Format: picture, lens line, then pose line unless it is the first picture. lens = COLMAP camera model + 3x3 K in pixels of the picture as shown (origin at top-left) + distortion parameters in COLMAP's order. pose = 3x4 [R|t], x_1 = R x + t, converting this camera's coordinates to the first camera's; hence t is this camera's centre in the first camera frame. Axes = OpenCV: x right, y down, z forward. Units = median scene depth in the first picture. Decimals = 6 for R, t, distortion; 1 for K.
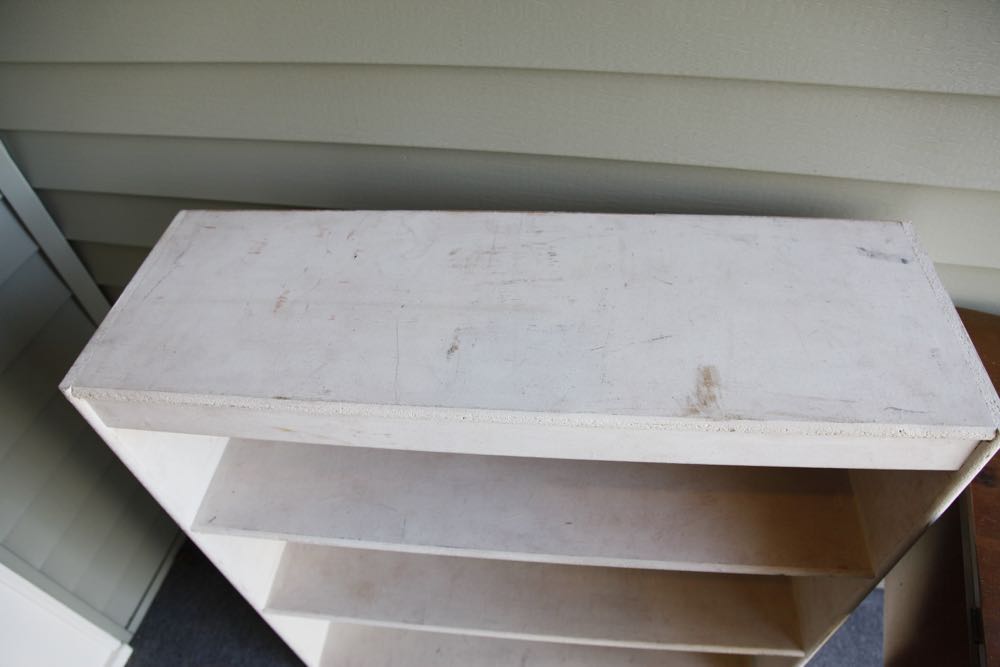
lens RADIAL K [[665.6, 0, 500.0], [0, 665.6, 333.5], [0, 0, 1]] dist [-0.085577, -0.001054]
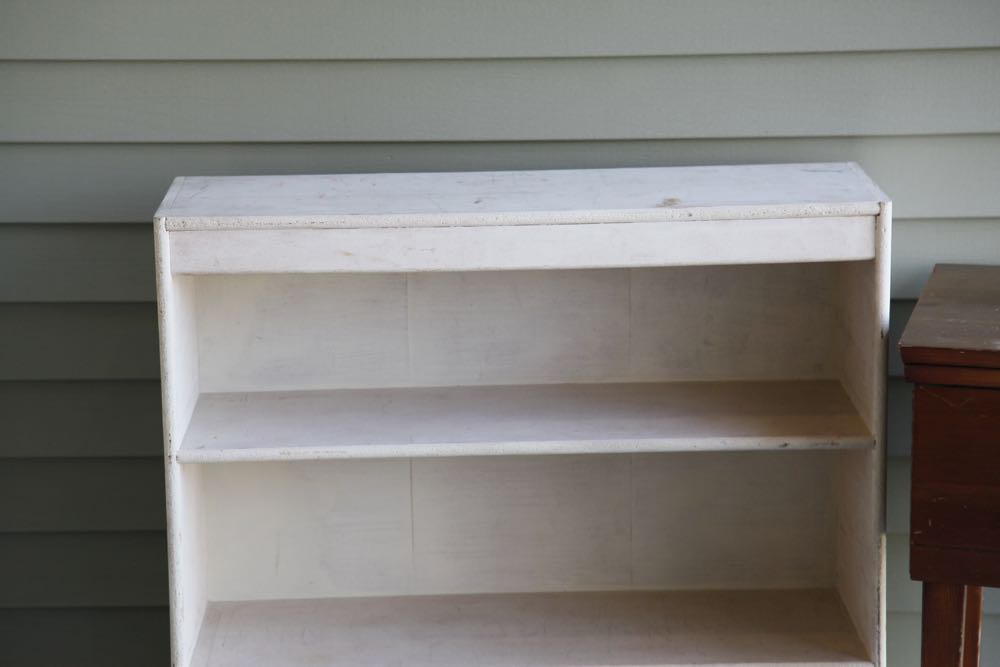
lens RADIAL K [[2808.2, 0, 500.0], [0, 2808.2, 333.5], [0, 0, 1]] dist [0.647086, 1.046956]
pose [[0.990853, 0.015590, 0.134043, -0.682805], [0.062585, 0.826933, -0.558807, 2.966476], [-0.119556, 0.562085, 0.818393, -3.001539]]
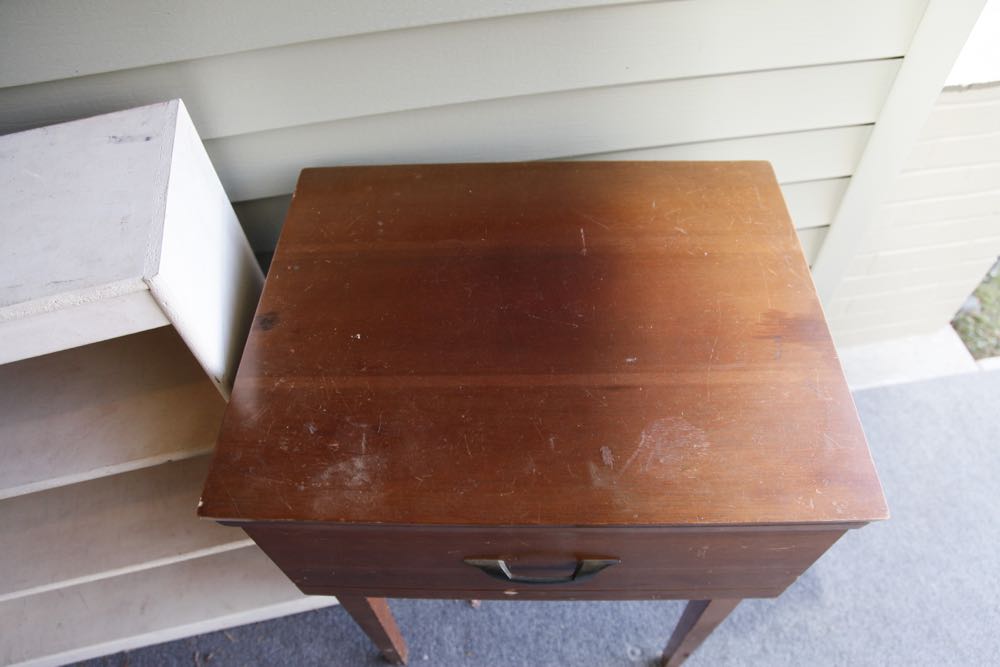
lens RADIAL K [[665.6, 0, 500.0], [0, 665.6, 333.5], [0, 0, 1]] dist [-0.085577, -0.001054]
pose [[0.937114, -0.257021, 0.236130, 0.814640], [0.235717, 0.965005, 0.114906, 0.197785], [-0.257399, -0.052020, 0.964904, -0.151448]]
